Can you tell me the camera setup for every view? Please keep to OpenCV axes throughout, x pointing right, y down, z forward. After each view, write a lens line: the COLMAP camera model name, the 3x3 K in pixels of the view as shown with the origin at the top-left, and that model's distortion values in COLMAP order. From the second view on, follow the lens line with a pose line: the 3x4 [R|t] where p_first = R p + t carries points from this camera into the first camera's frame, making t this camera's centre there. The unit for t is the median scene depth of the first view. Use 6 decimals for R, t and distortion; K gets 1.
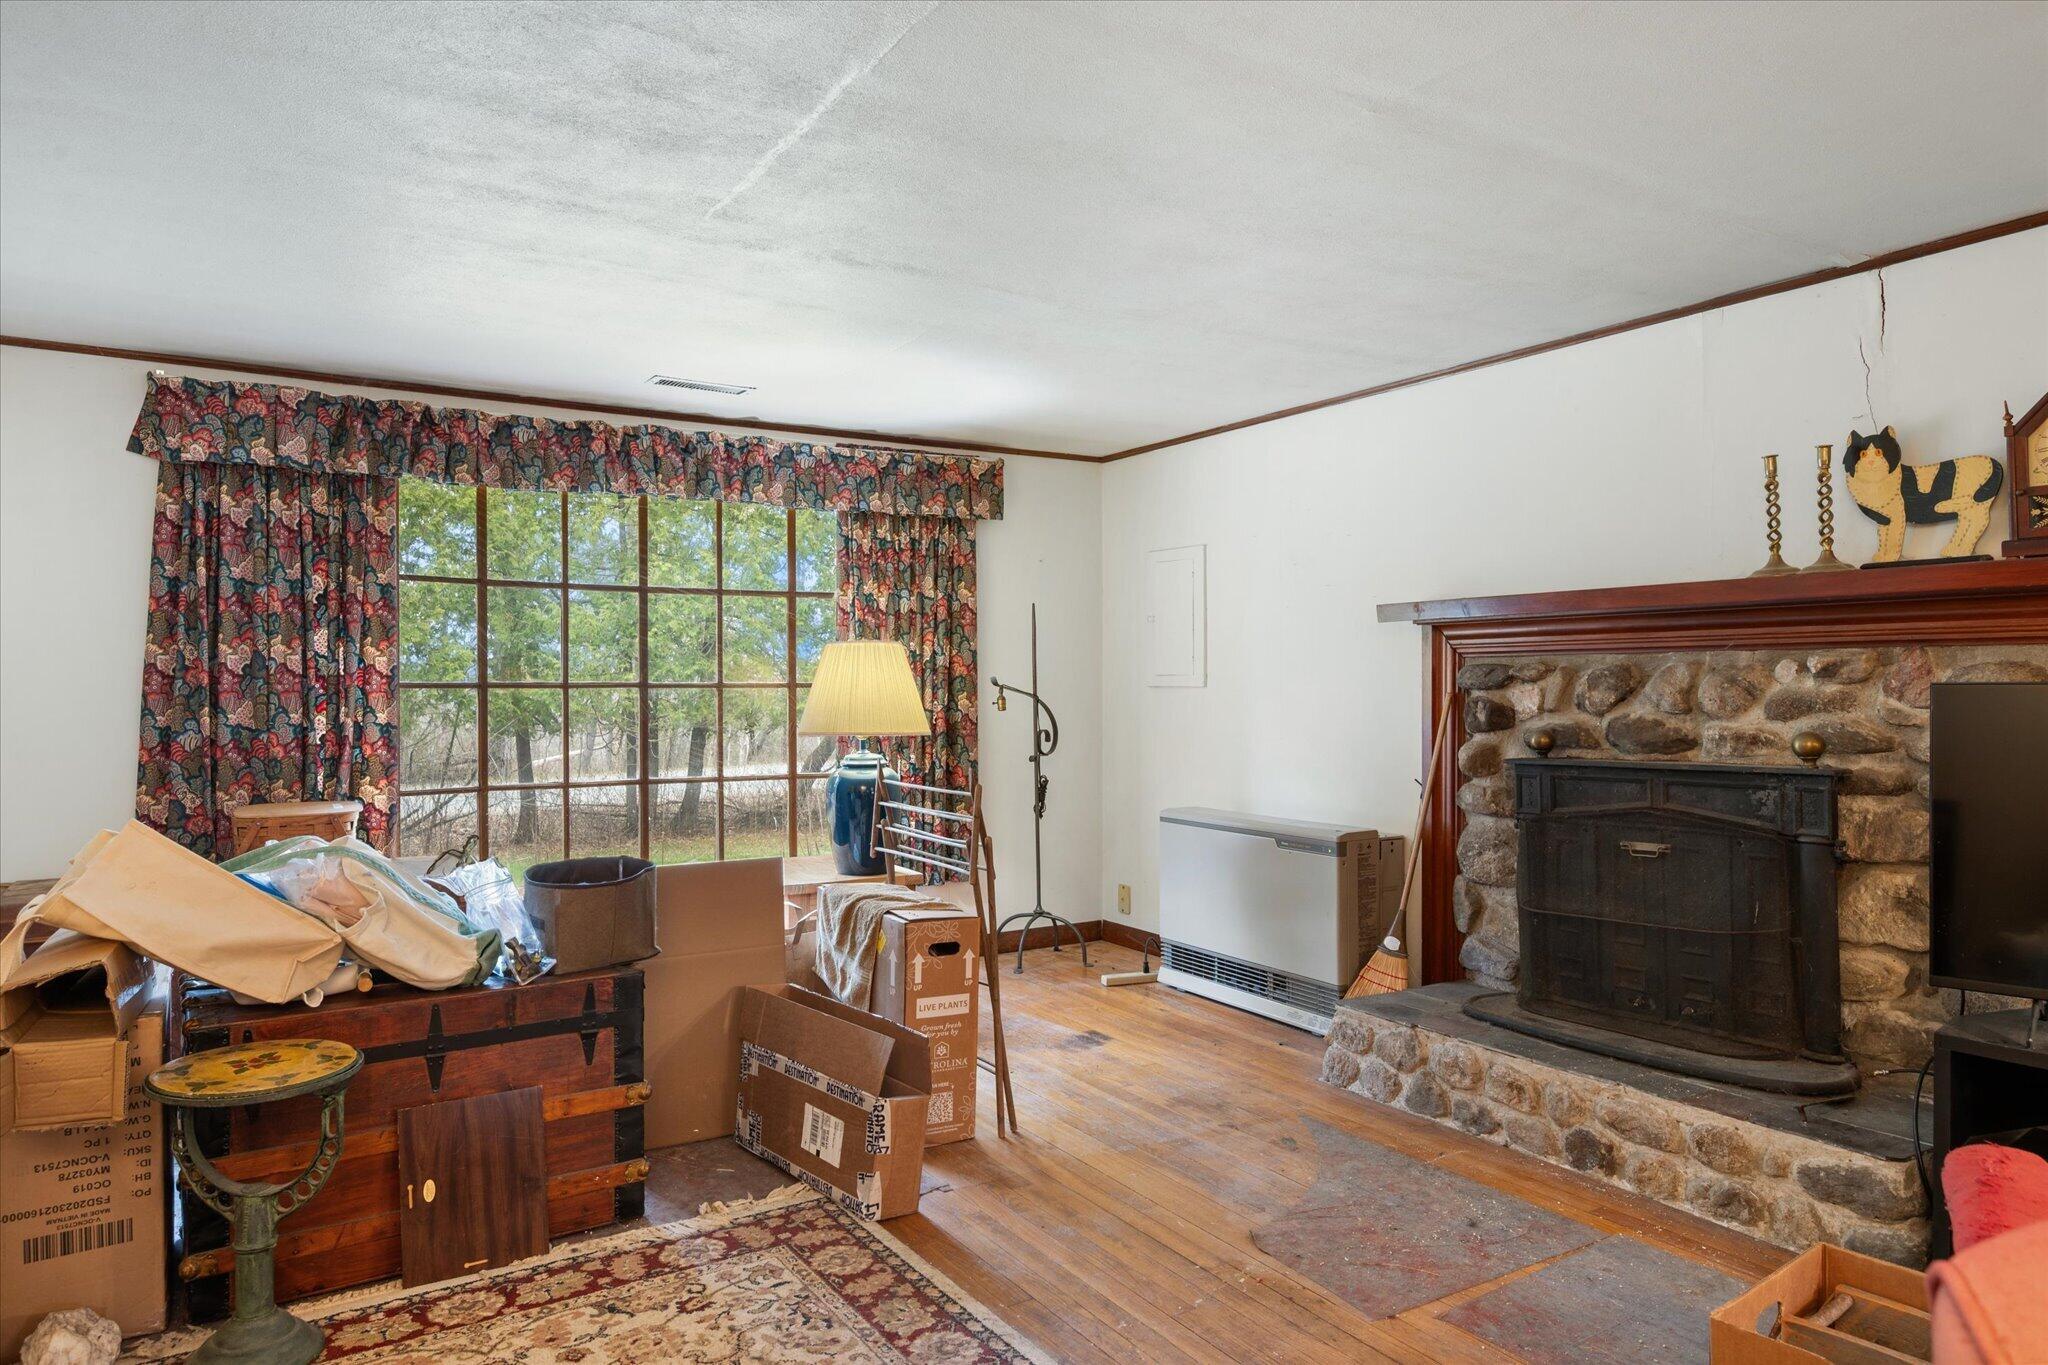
lens RADIAL K [[1245.0, 0, 1036.0], [0, 1245.0, 693.5], [0, 0, 1]] dist [0.000601, 0.001081]
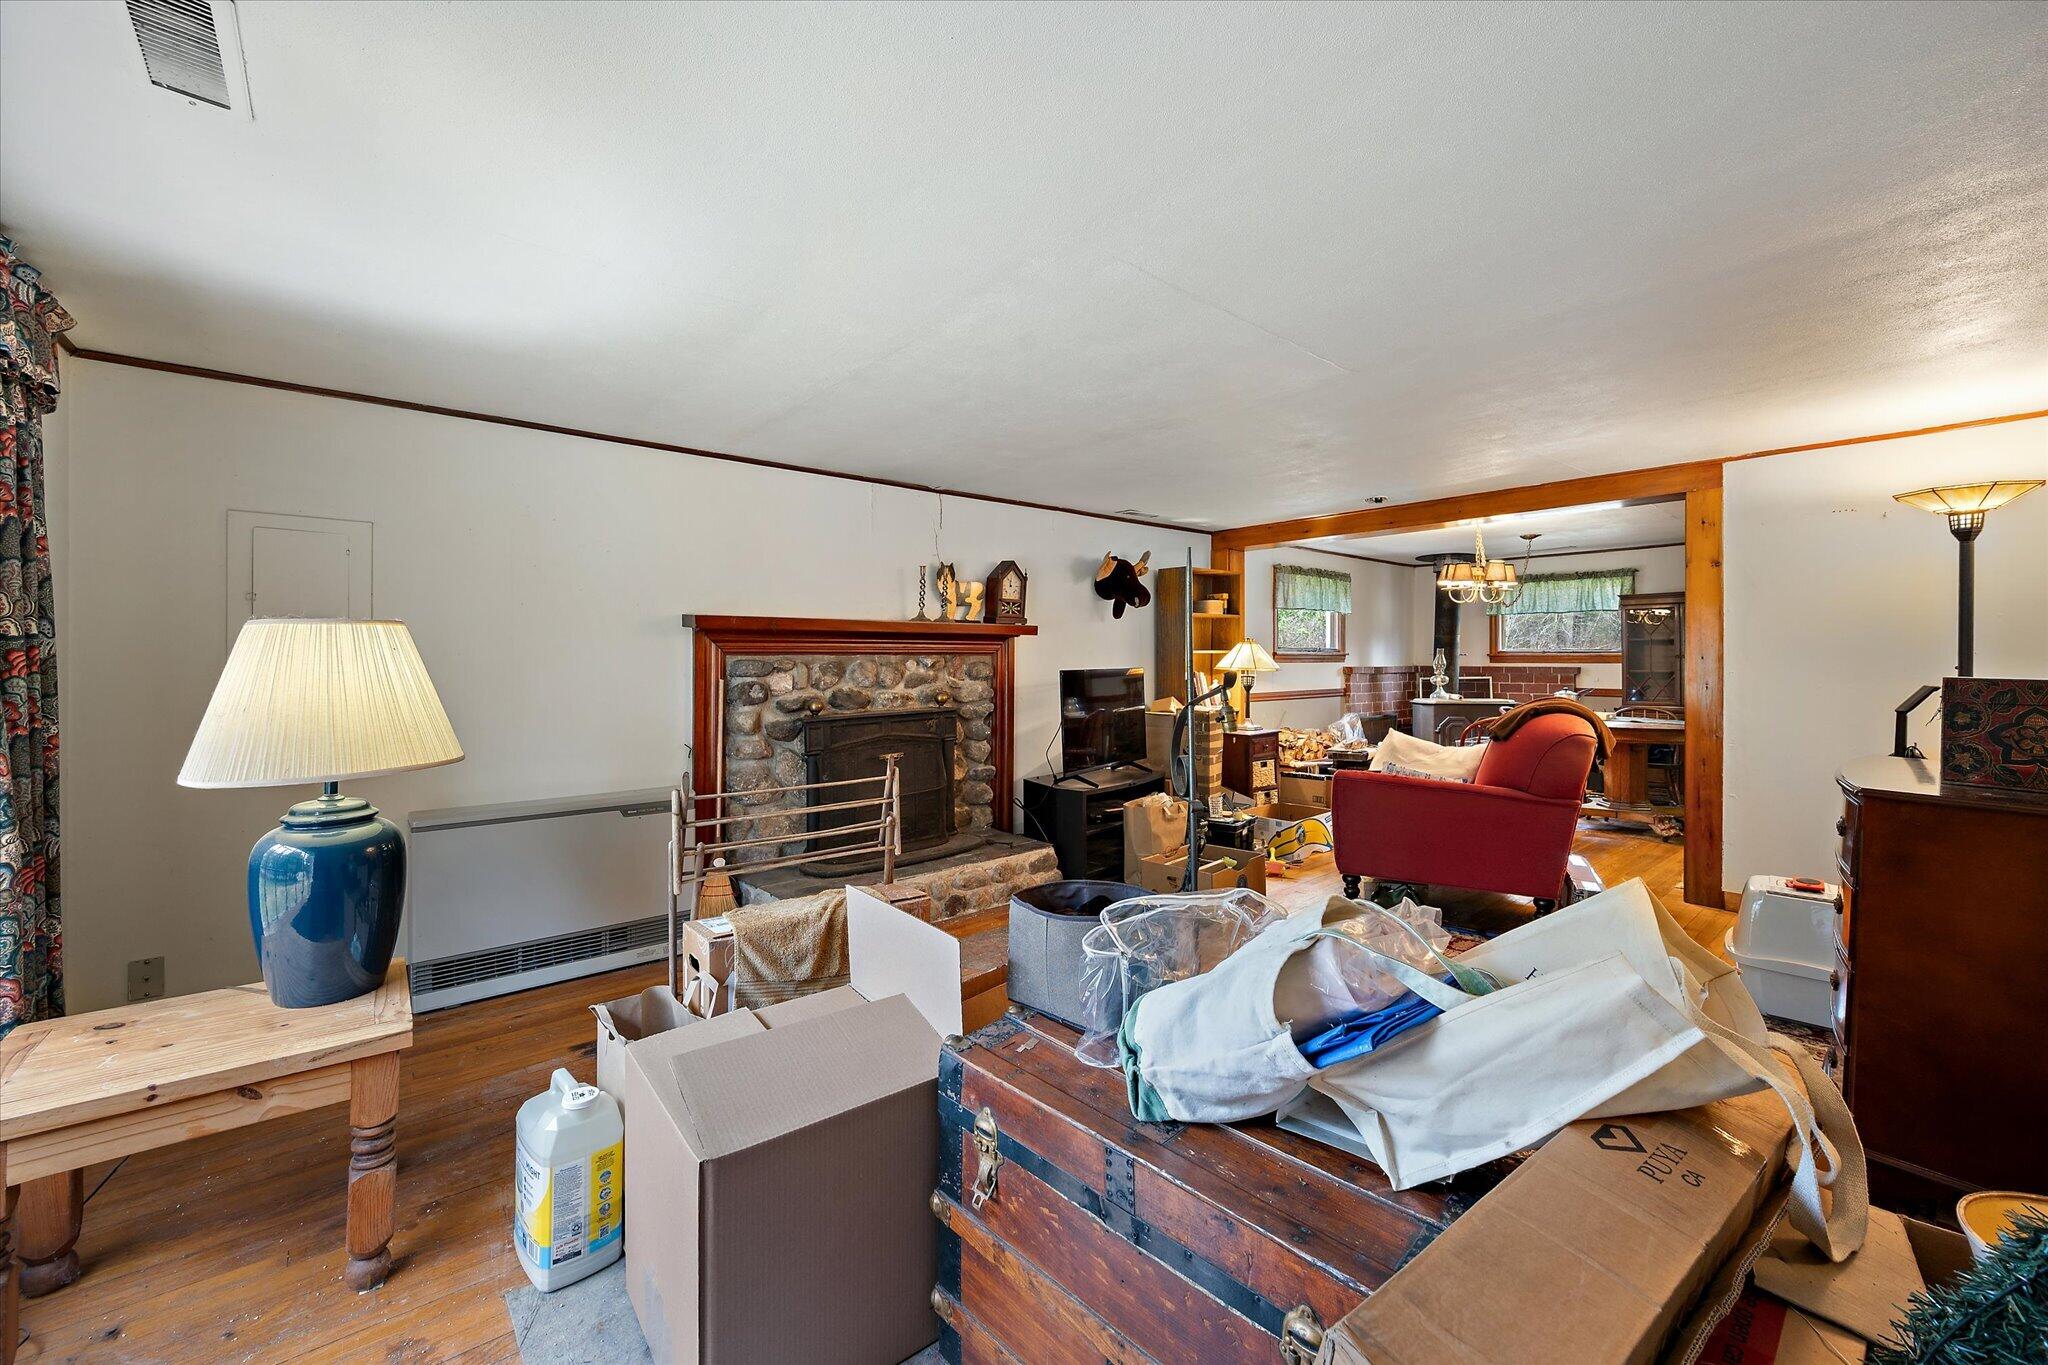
lens RADIAL K [[809.2, 0, 1016.5], [0, 809.2, 663.5], [0, 0, 1]] dist [-0.003635, 0.000673]
pose [[-0.137452, -0.001493, 0.990507, -0.680444], [0.008790, 0.999958, 0.002727, -0.019066], [-0.990469, 0.009081, -0.137433, 0.851676]]
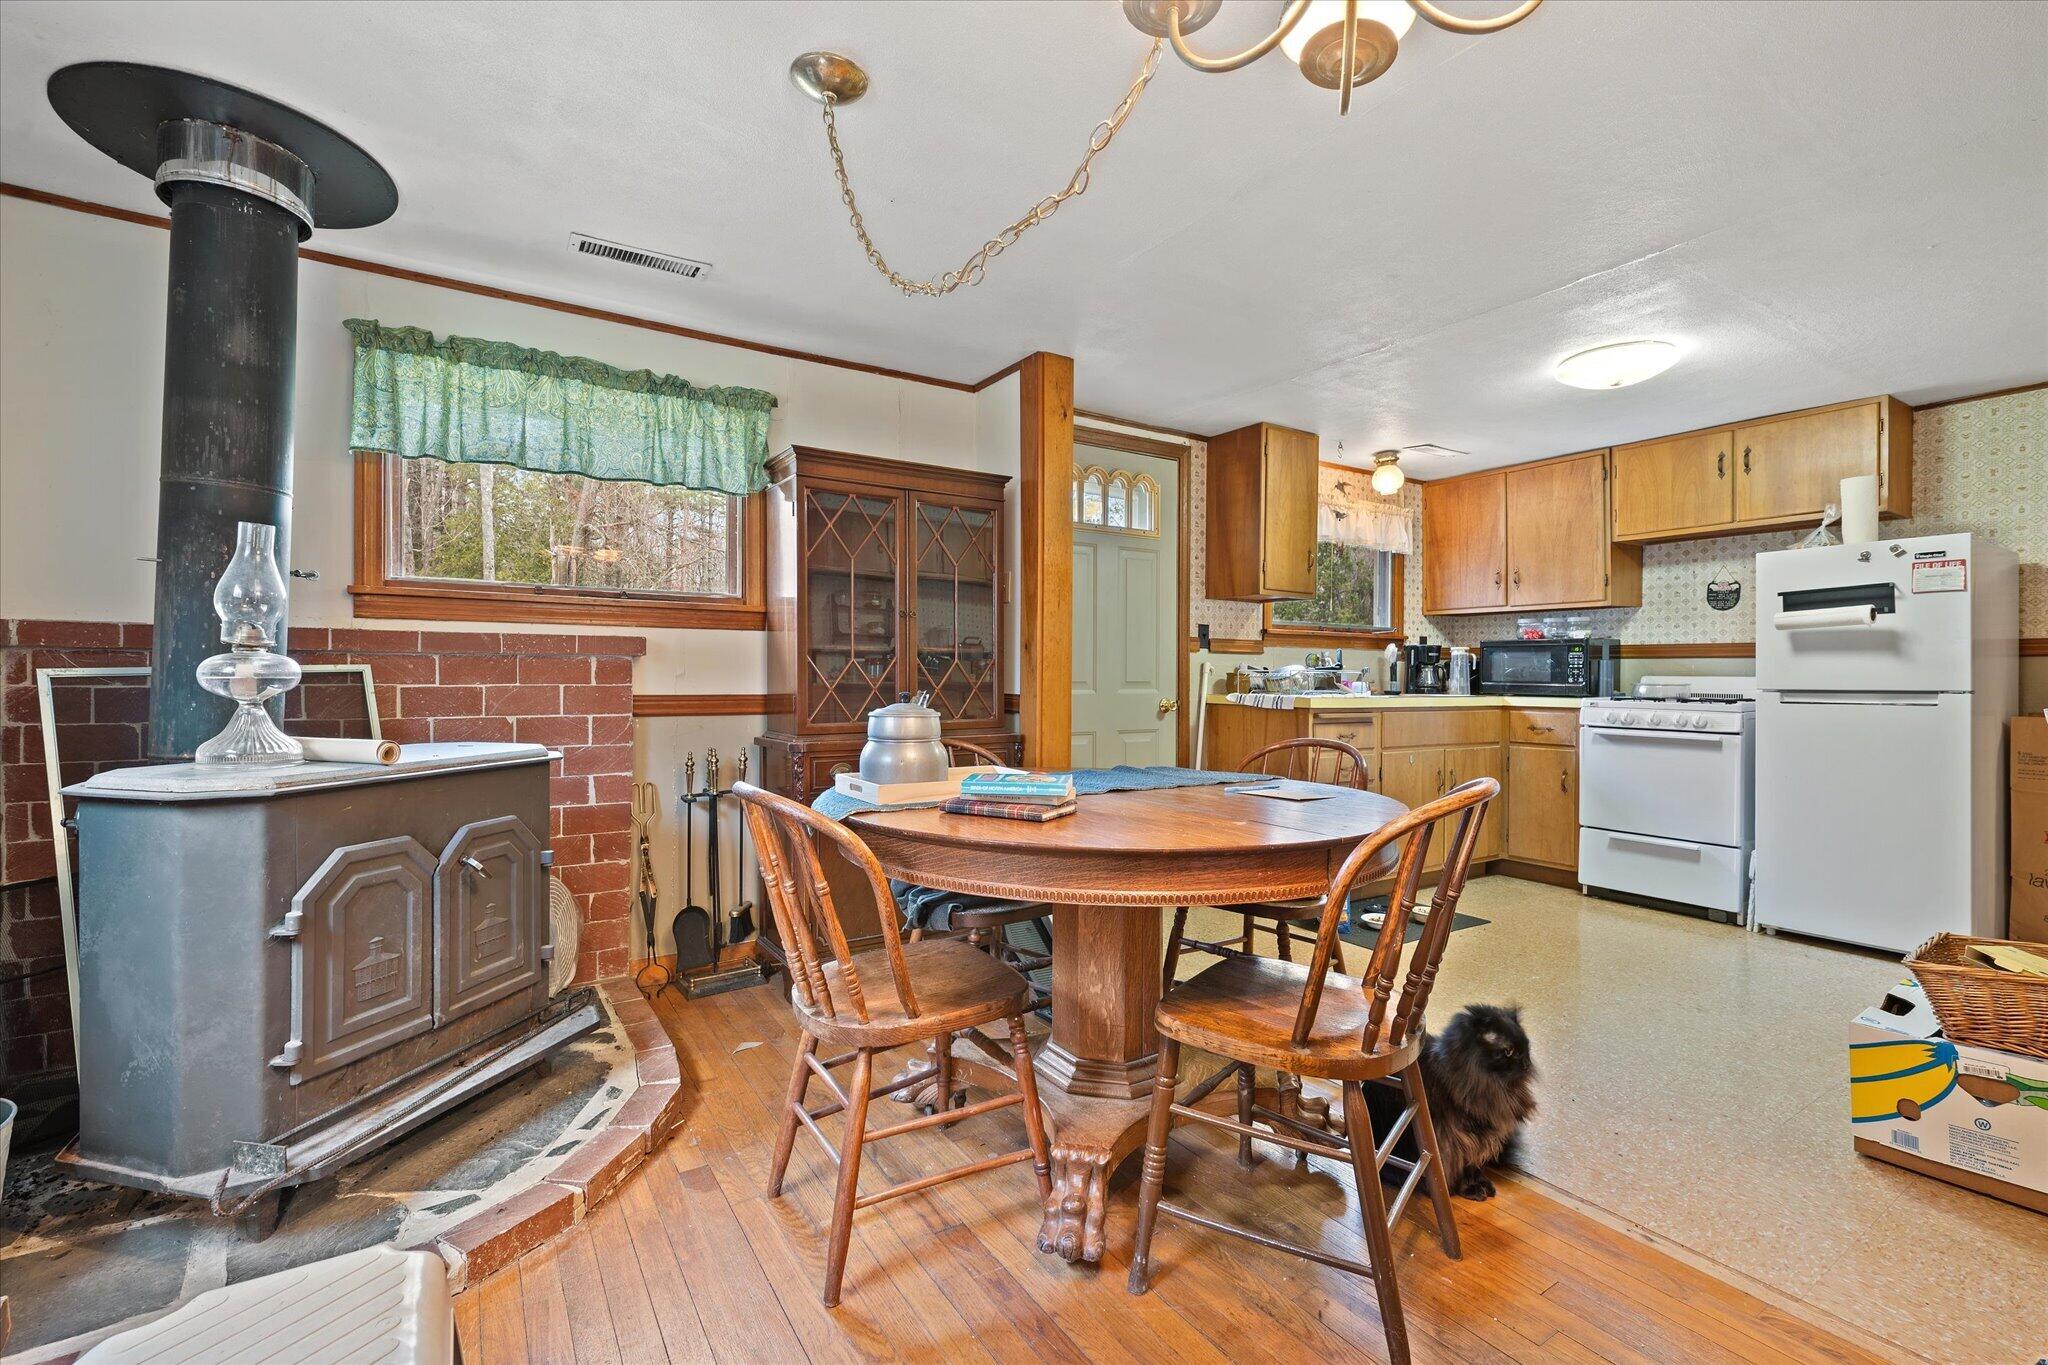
lens RADIAL K [[883.0, 0, 1027.6], [0, 883.0, 682.8], [0, 0, 1]] dist [-0.004128, 0.000188]
pose [[-0.999751, -0.005206, -0.021703, 0.709441], [-0.005615, 0.999807, 0.018823, 0.028666], [0.021601, 0.018940, -0.999587, 0.035995]]
